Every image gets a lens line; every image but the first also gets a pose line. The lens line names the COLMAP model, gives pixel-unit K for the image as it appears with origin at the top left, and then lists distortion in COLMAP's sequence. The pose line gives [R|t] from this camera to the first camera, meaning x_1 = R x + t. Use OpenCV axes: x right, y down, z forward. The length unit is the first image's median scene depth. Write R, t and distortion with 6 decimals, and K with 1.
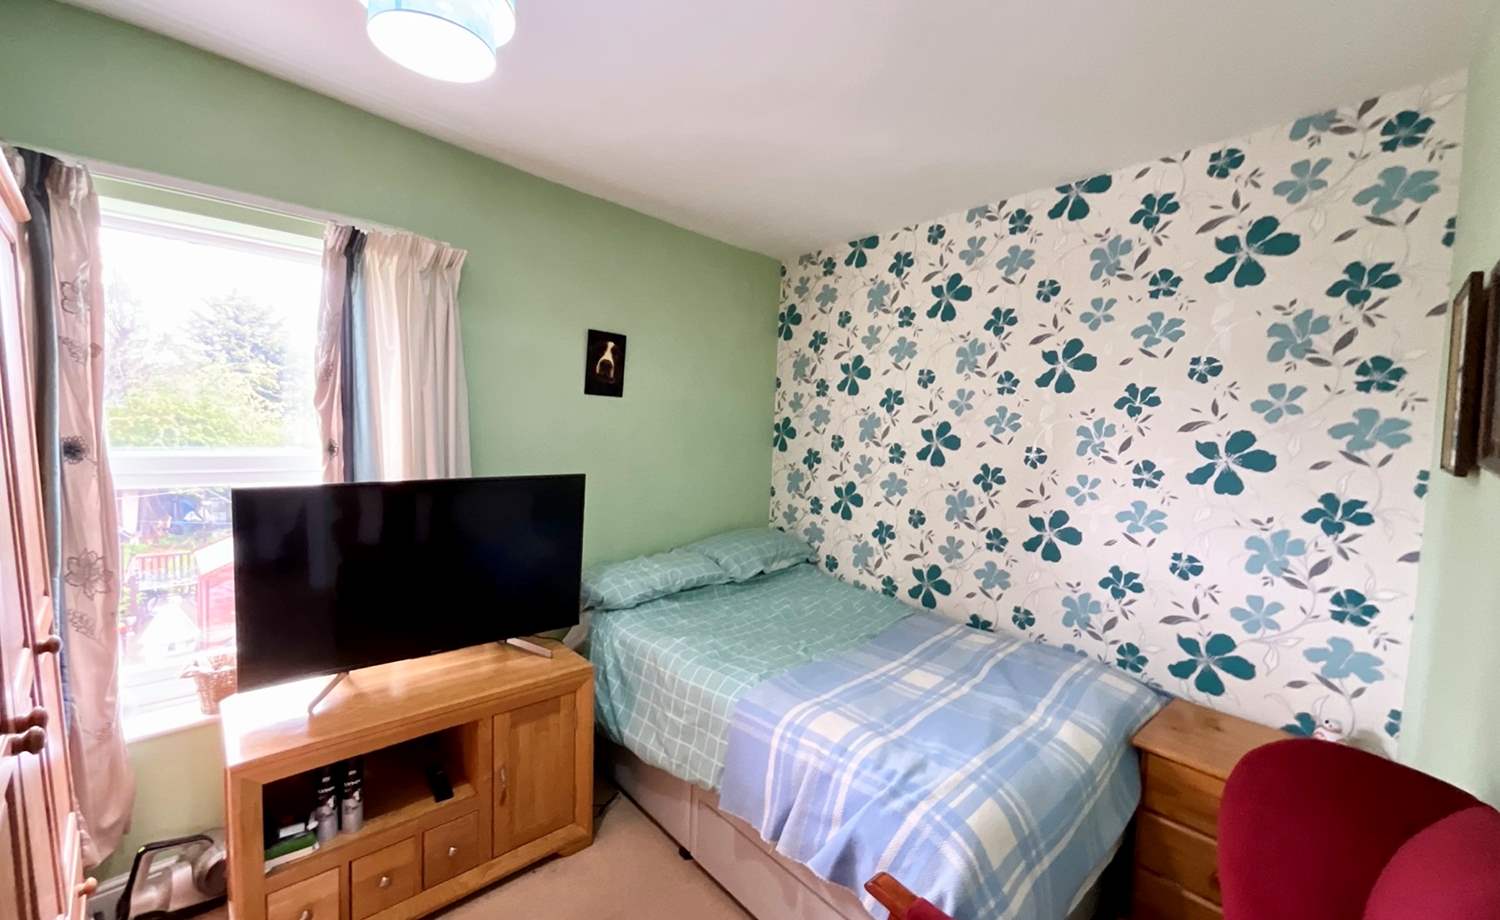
lens RADIAL K [[603.4, 0, 745.9], [0, 603.4, 461.9], [0, 0, 1]] dist [-0.000333, 0.000449]
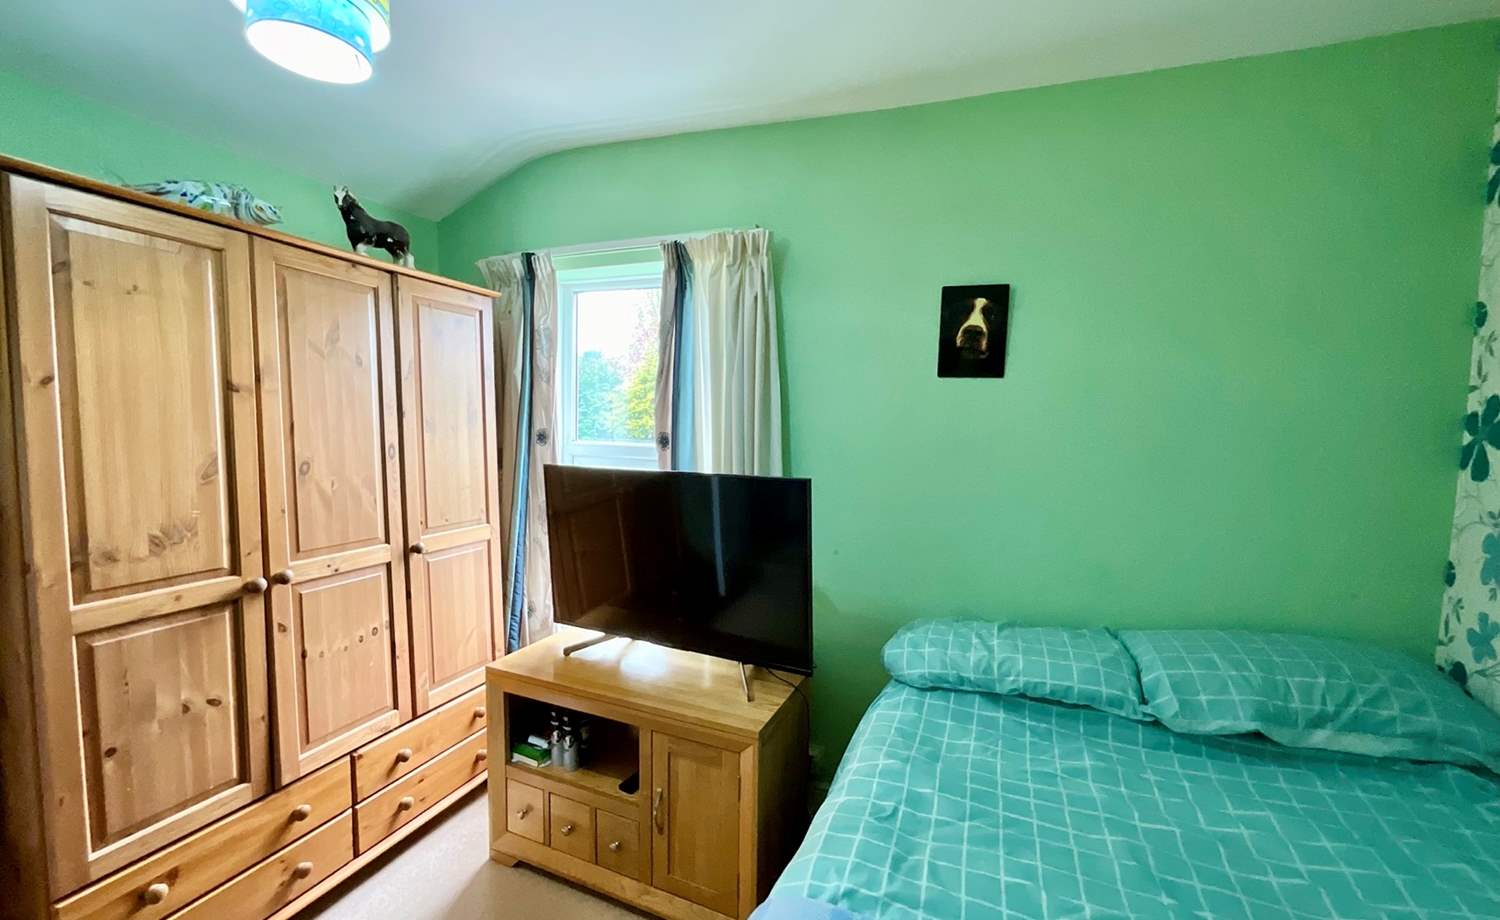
lens RADIAL K [[603.4, 0, 745.9], [0, 603.4, 461.9], [0, 0, 1]] dist [-0.000333, 0.000449]
pose [[0.397017, 0.037912, -0.917028, 0.317777], [-0.062656, 0.997935, 0.014131, -0.006189], [0.915670, 0.051848, 0.398573, 0.508134]]
